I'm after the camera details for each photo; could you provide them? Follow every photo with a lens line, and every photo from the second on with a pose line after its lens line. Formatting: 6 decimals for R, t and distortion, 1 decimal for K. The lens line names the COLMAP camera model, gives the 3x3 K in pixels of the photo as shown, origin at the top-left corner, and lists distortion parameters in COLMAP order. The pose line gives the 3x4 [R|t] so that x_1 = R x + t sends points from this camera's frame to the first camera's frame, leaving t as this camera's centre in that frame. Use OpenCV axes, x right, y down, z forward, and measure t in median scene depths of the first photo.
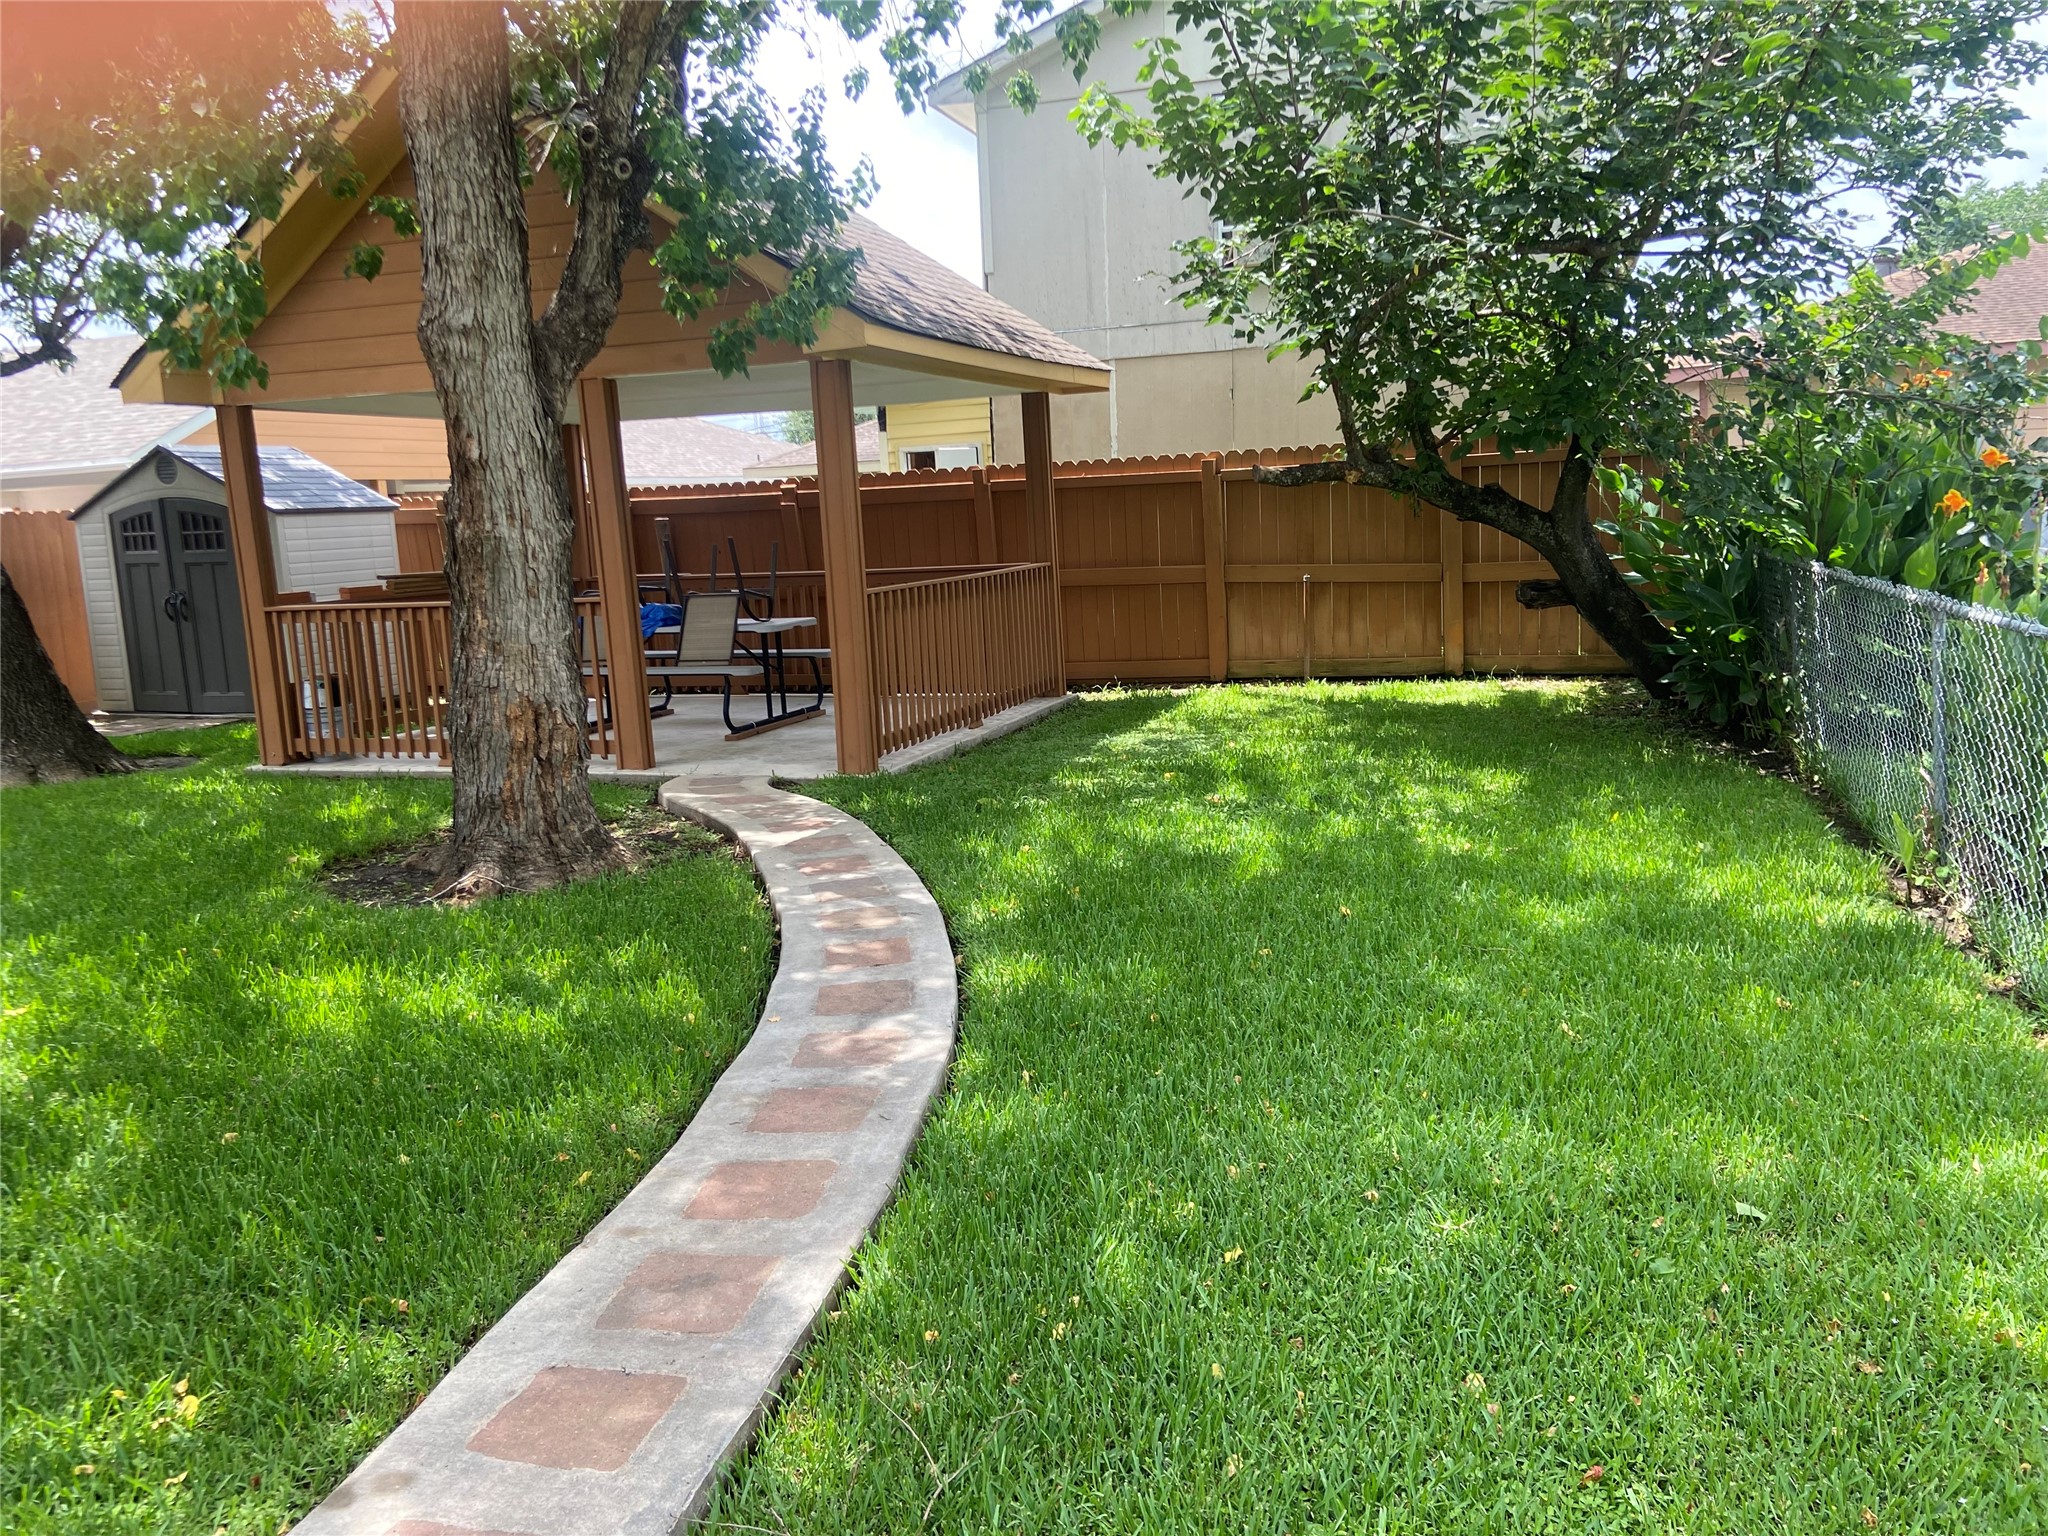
lens RADIAL K [[1688.9, 0, 1073.2], [0, 1688.9, 764.8], [0, 0, 1]] dist [0.128901, -0.176965]
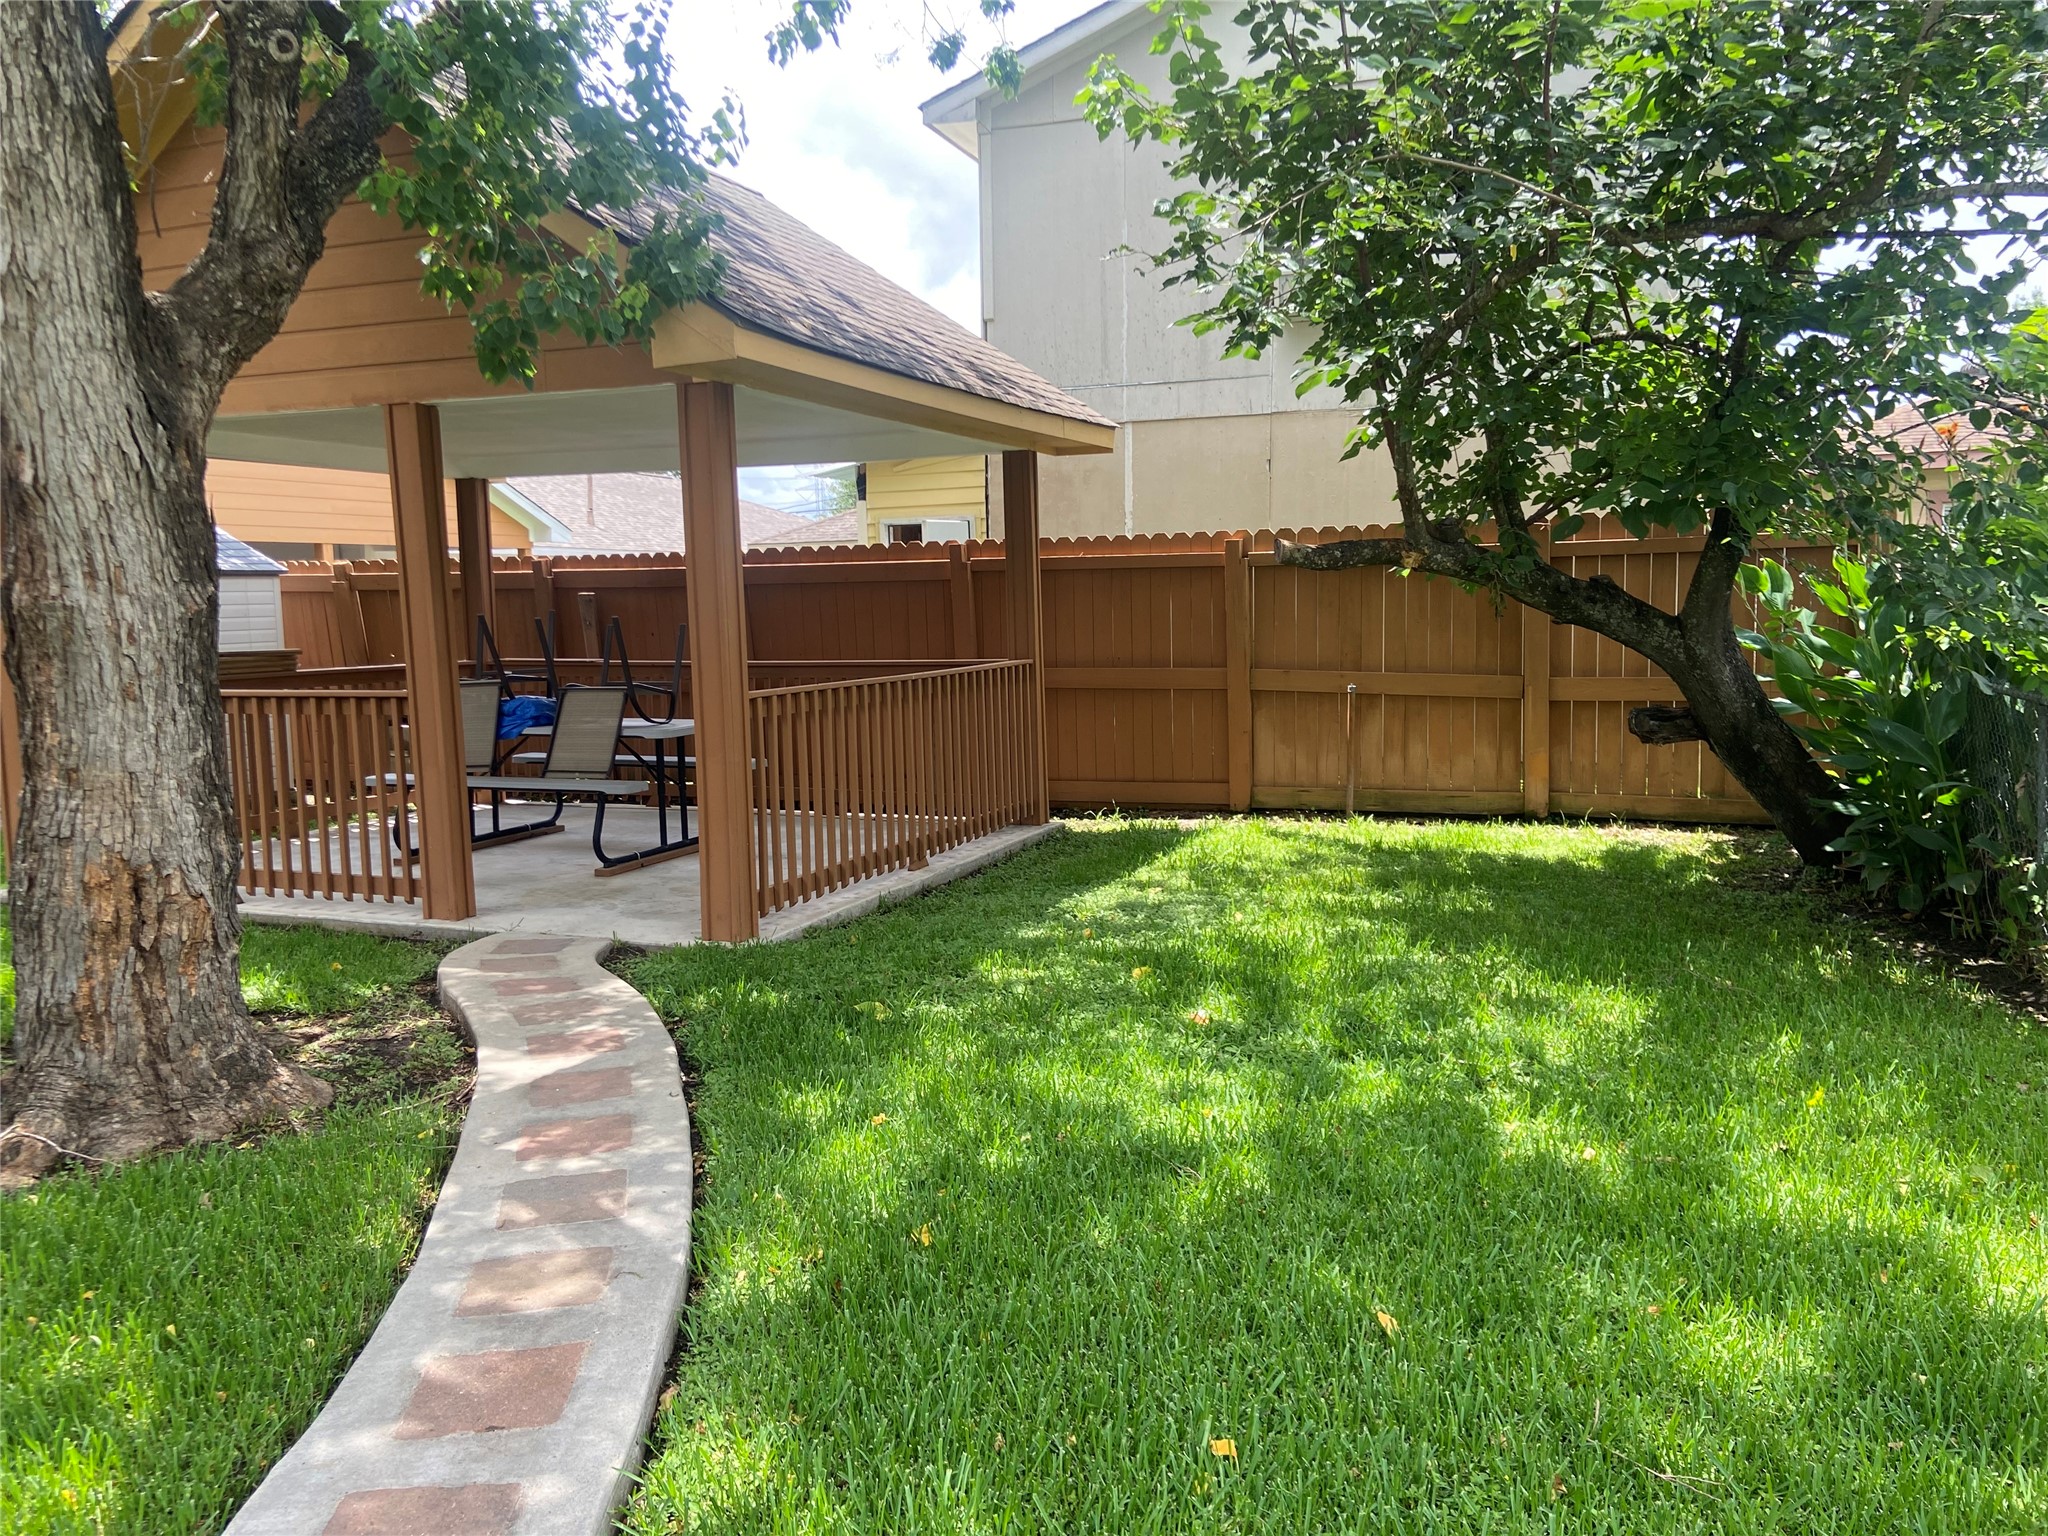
lens RADIAL K [[1688.9, 0, 1073.2], [0, 1688.9, 764.8], [0, 0, 1]] dist [0.128901, -0.176965]
pose [[0.998975, 0.031835, -0.032190, 0.040971], [-0.033461, 0.998123, -0.051293, -0.035351], [0.030496, 0.052317, 0.998165, 0.245050]]
